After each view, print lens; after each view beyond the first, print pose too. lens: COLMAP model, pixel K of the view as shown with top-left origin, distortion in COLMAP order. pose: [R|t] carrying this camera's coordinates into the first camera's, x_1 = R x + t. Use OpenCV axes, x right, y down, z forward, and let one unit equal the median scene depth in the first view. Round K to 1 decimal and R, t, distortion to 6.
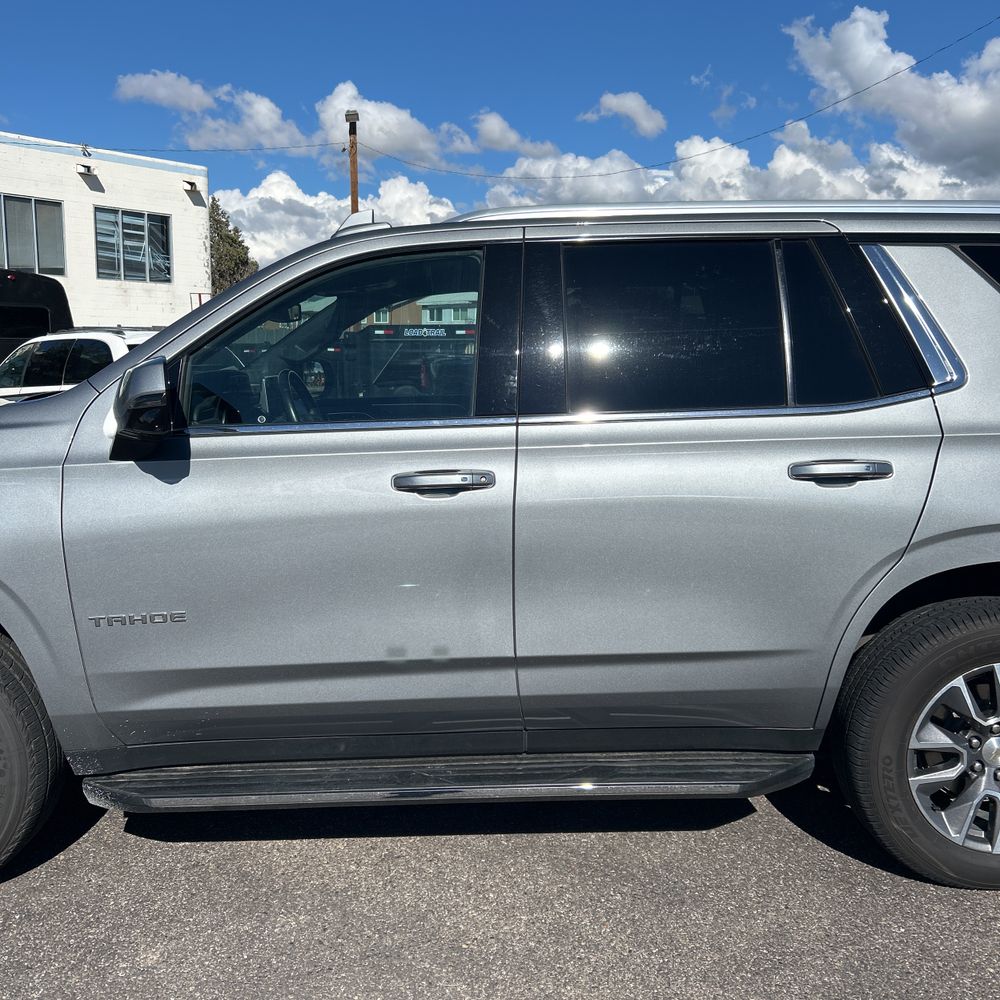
lens RADIAL K [[1015.2, 0, 500.0], [0, 1015.2, 500.0], [0, 0, 1]] dist [0.104216, -0.242889]
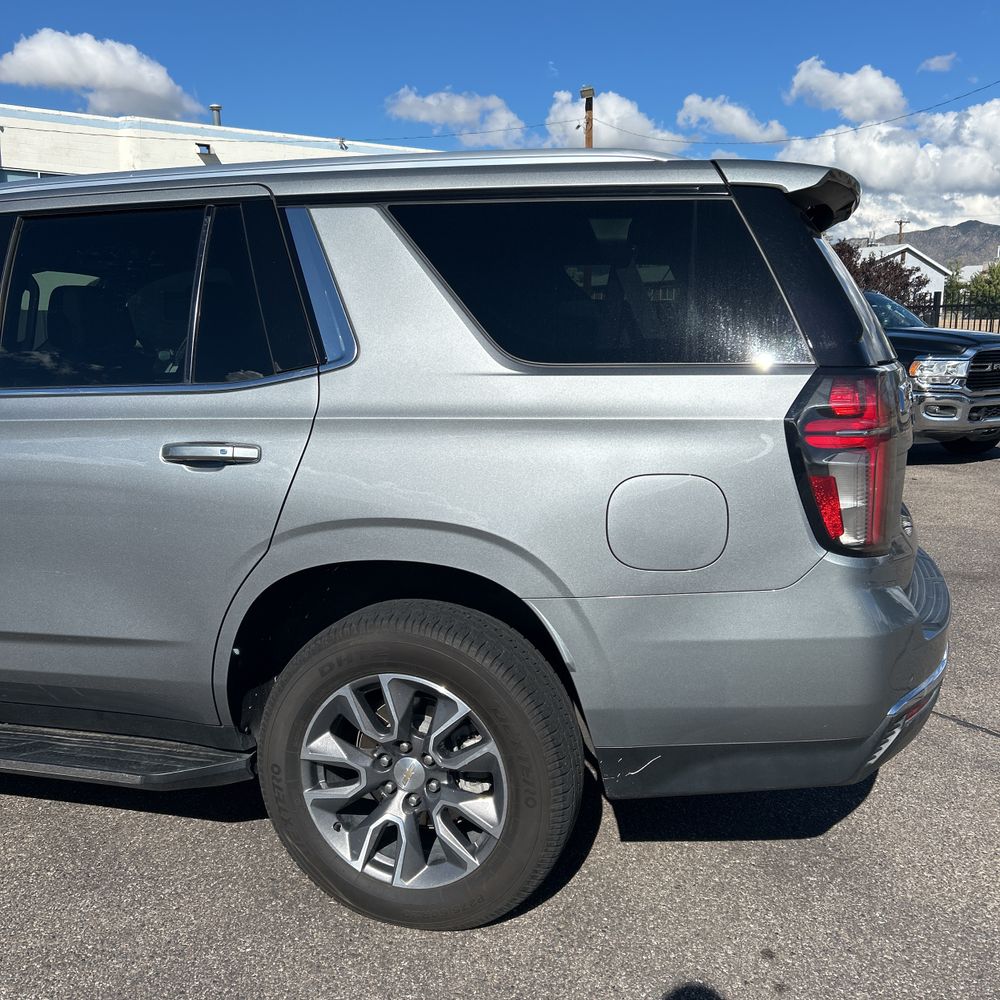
lens RADIAL K [[1010.6, 0, 500.0], [0, 1010.6, 500.0], [0, 0, 1]] dist [0.014239, 0.016725]
pose [[0.955453, 0.041636, -0.292193, 0.791494], [-0.034639, 0.998977, 0.029082, -0.020941], [0.293105, -0.017665, 0.955917, 0.182735]]
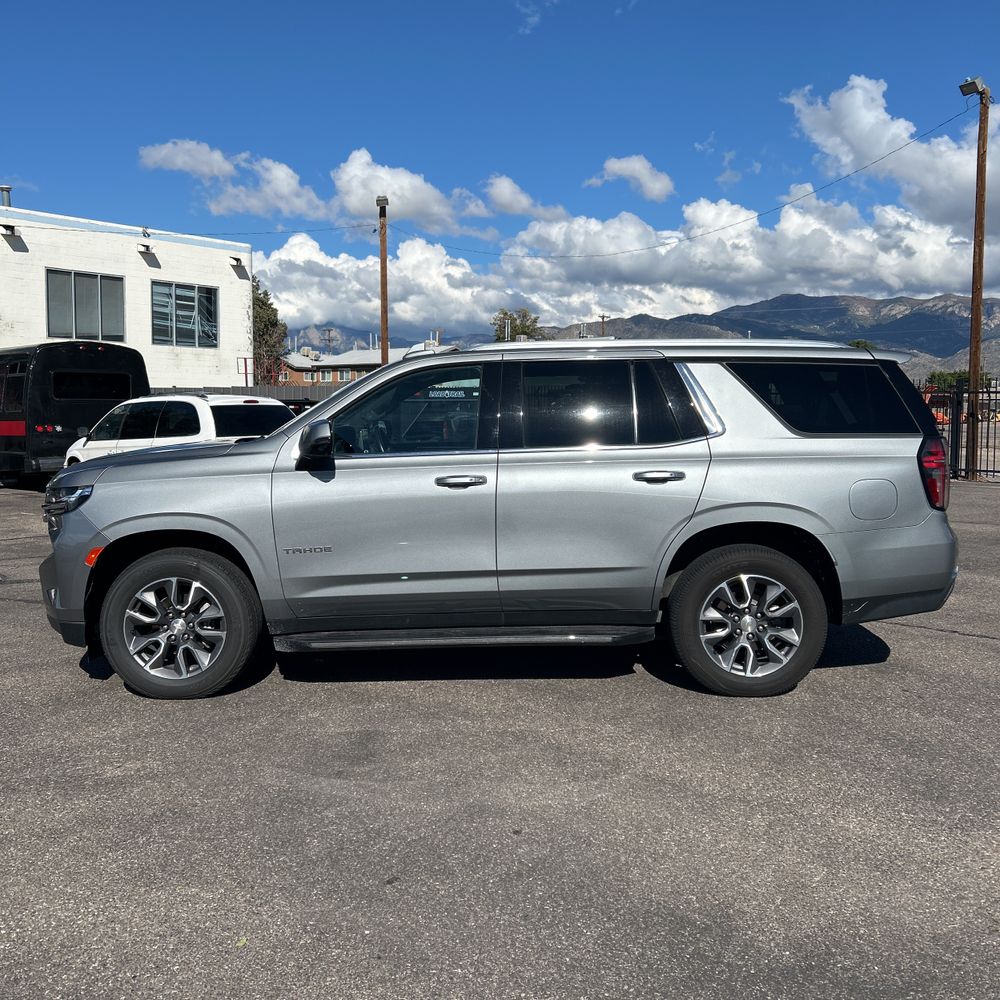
lens RADIAL K [[1004.7, 0, 500.0], [0, 1004.7, 500.0], [0, 0, 1]] dist [0.015238, -0.006105]
pose [[0.999903, 0.001511, -0.013869, 0.044560], [-0.002218, 0.998690, -0.051112, 0.108822], [0.013774, 0.051138, 0.998597, -0.880145]]
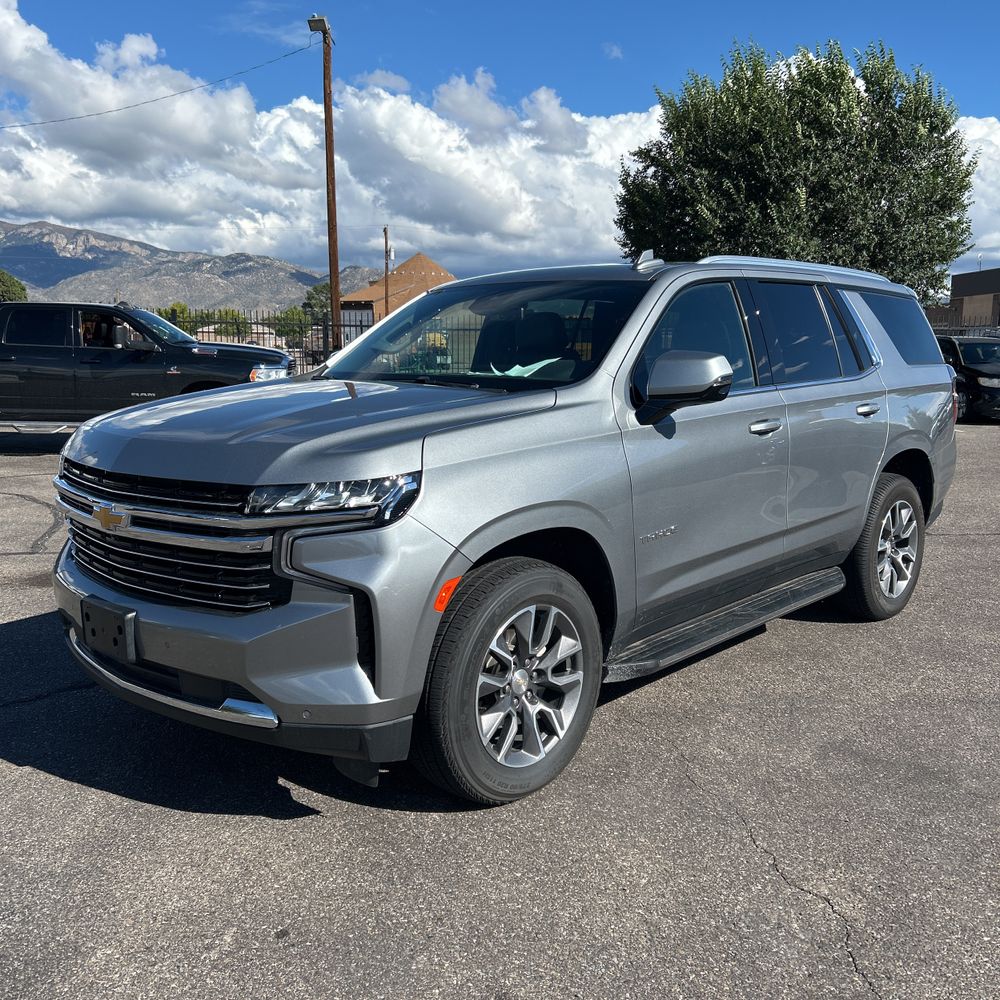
lens RADIAL K [[1010.6, 0, 500.0], [0, 1010.6, 500.0], [0, 0, 1]] dist [0.014239, 0.016725]
pose [[0.680246, -0.103104, 0.725696, -1.412048], [0.092488, 0.994218, 0.054559, -0.026172], [-0.727125, 0.030005, 0.685849, 0.185236]]
